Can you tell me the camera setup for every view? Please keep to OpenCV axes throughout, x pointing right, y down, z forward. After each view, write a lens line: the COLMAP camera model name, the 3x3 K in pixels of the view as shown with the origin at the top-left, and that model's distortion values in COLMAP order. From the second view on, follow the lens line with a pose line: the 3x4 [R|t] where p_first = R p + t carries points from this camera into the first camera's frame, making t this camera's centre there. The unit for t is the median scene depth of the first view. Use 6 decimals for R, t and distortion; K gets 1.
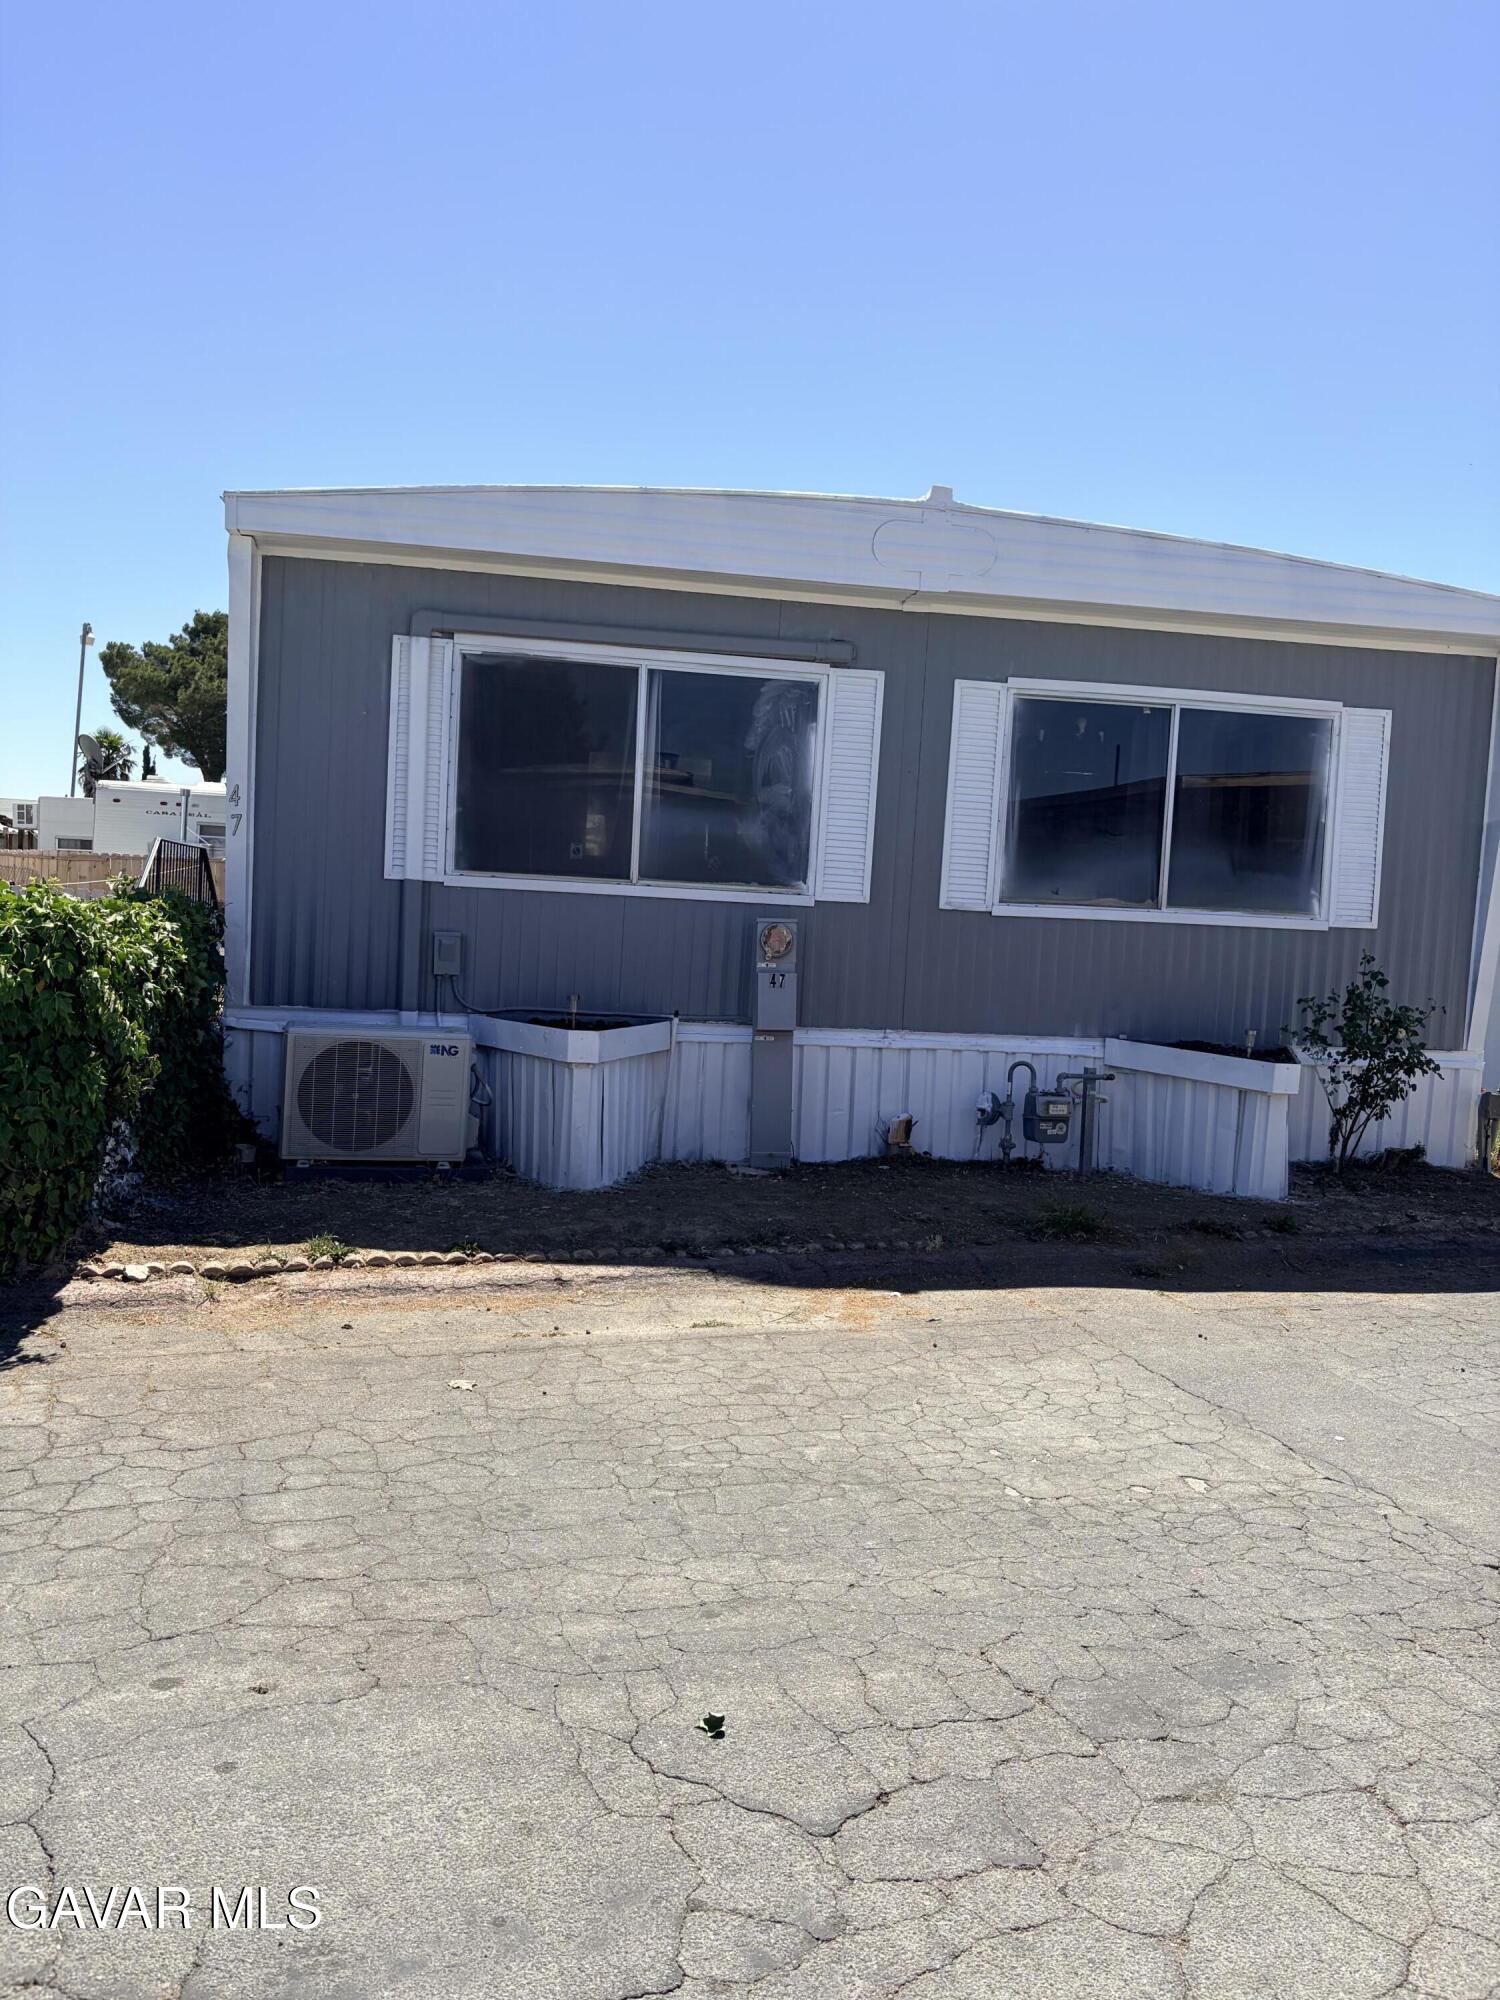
lens RADIAL K [[1520.6, 0, 750.0], [0, 1520.6, 1000.0], [0, 0, 1]] dist [0.074834, -0.181414]
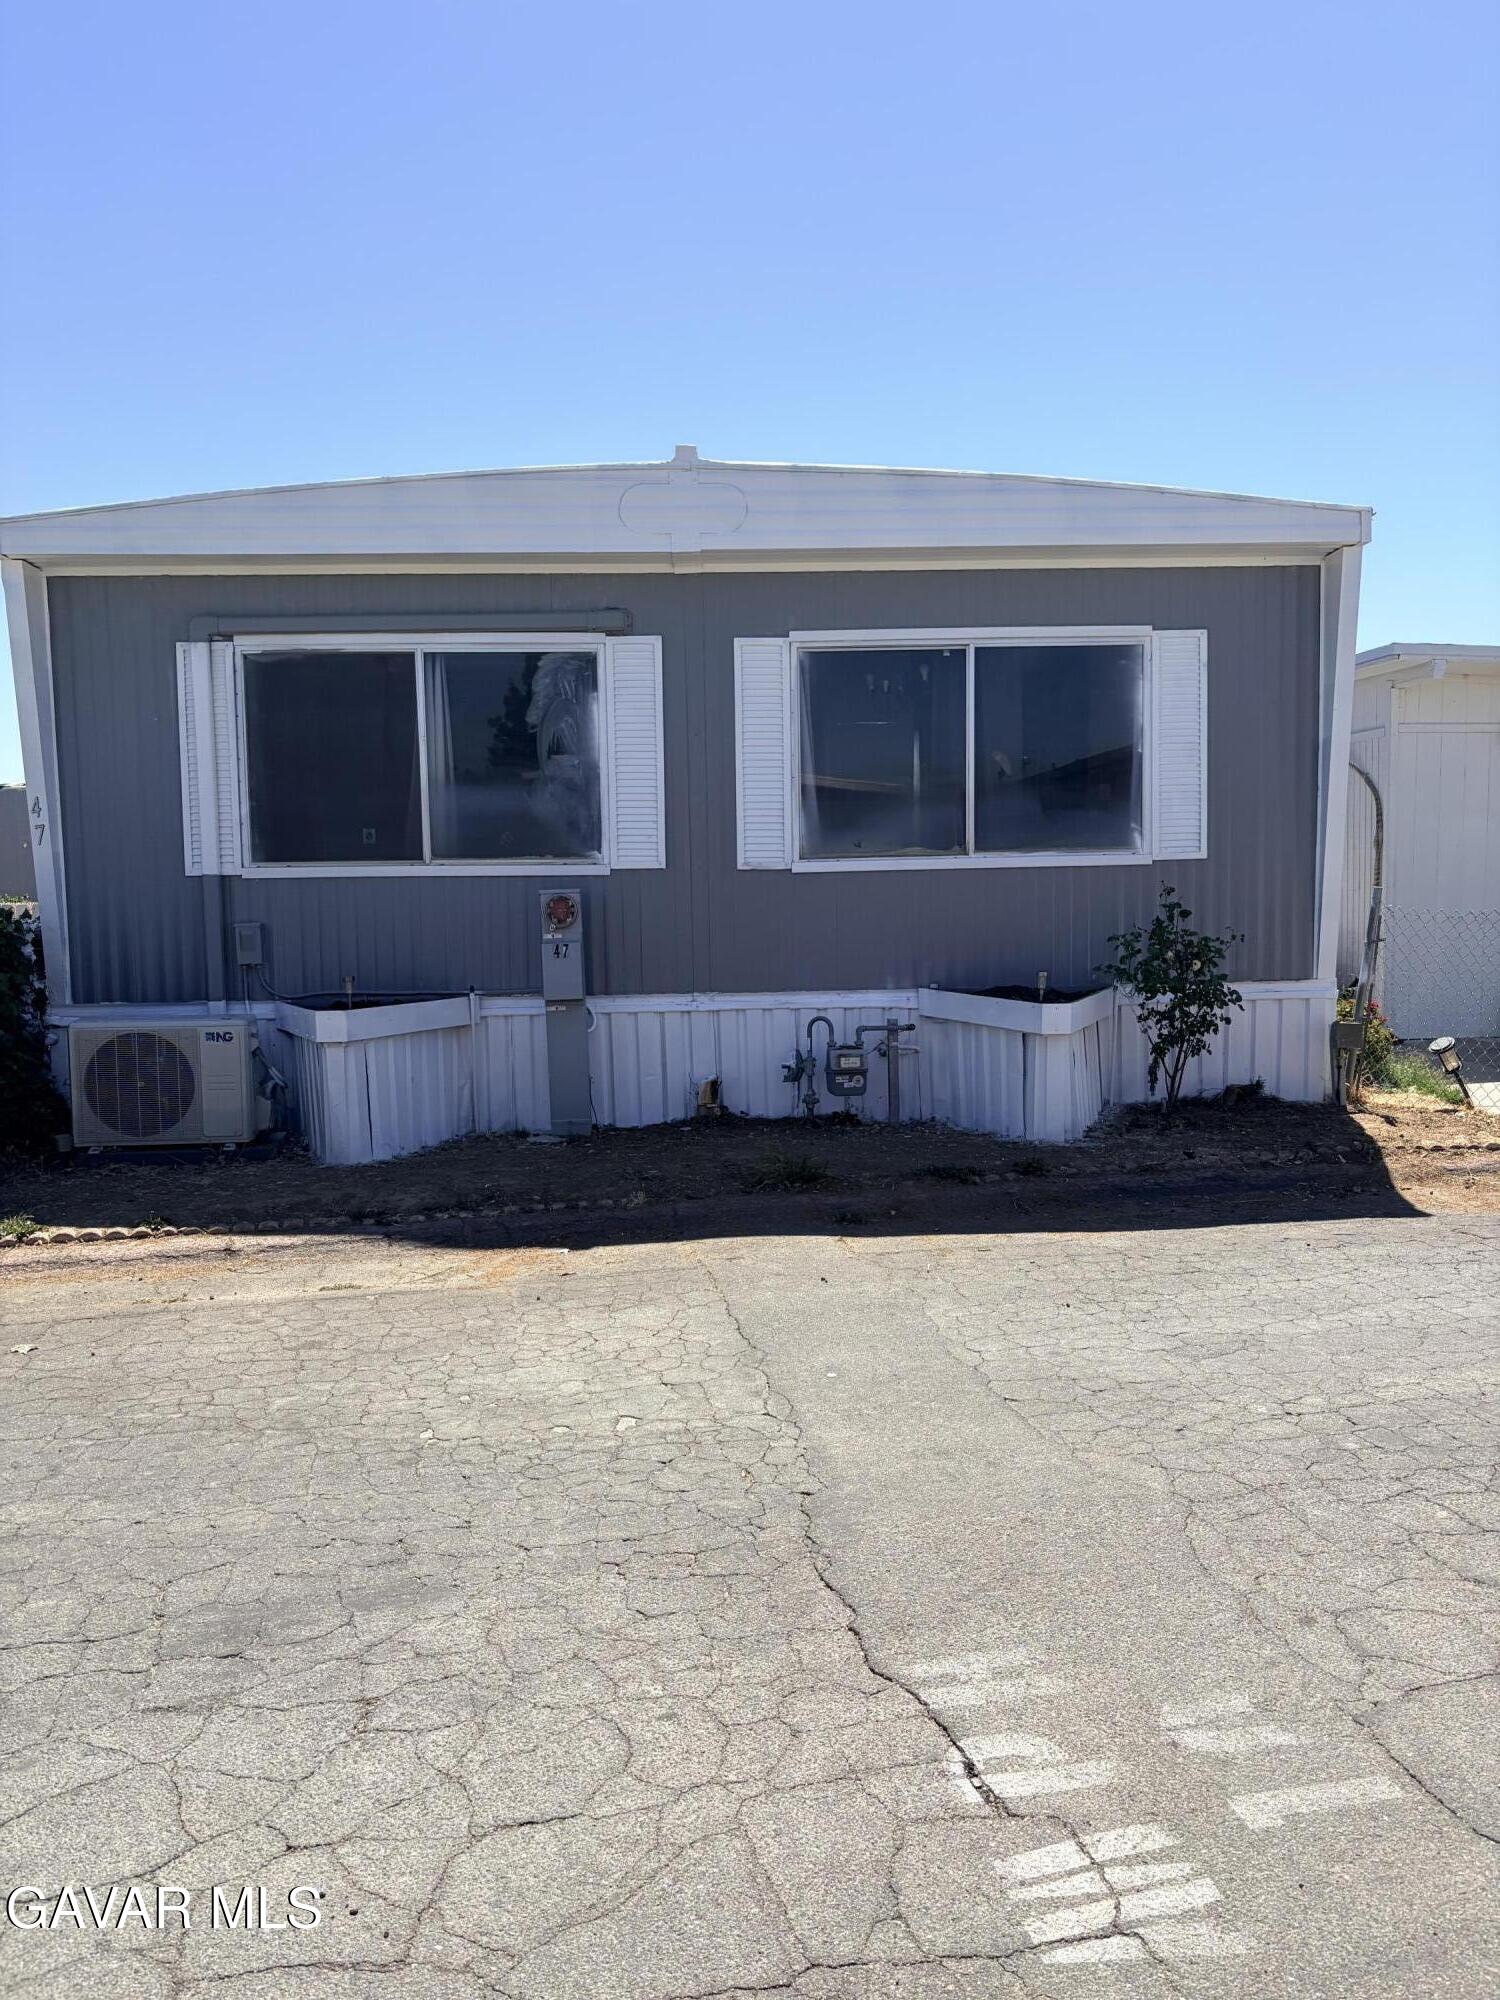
lens RADIAL K [[1520.6, 0, 750.0], [0, 1520.6, 1000.0], [0, 0, 1]] dist [0.074834, -0.181414]
pose [[0.990091, -0.057221, -0.128241, 0.267978], [0.059075, 0.998196, 0.010701, 0.016663], [0.127397, -0.018171, 0.991685, 0.008584]]
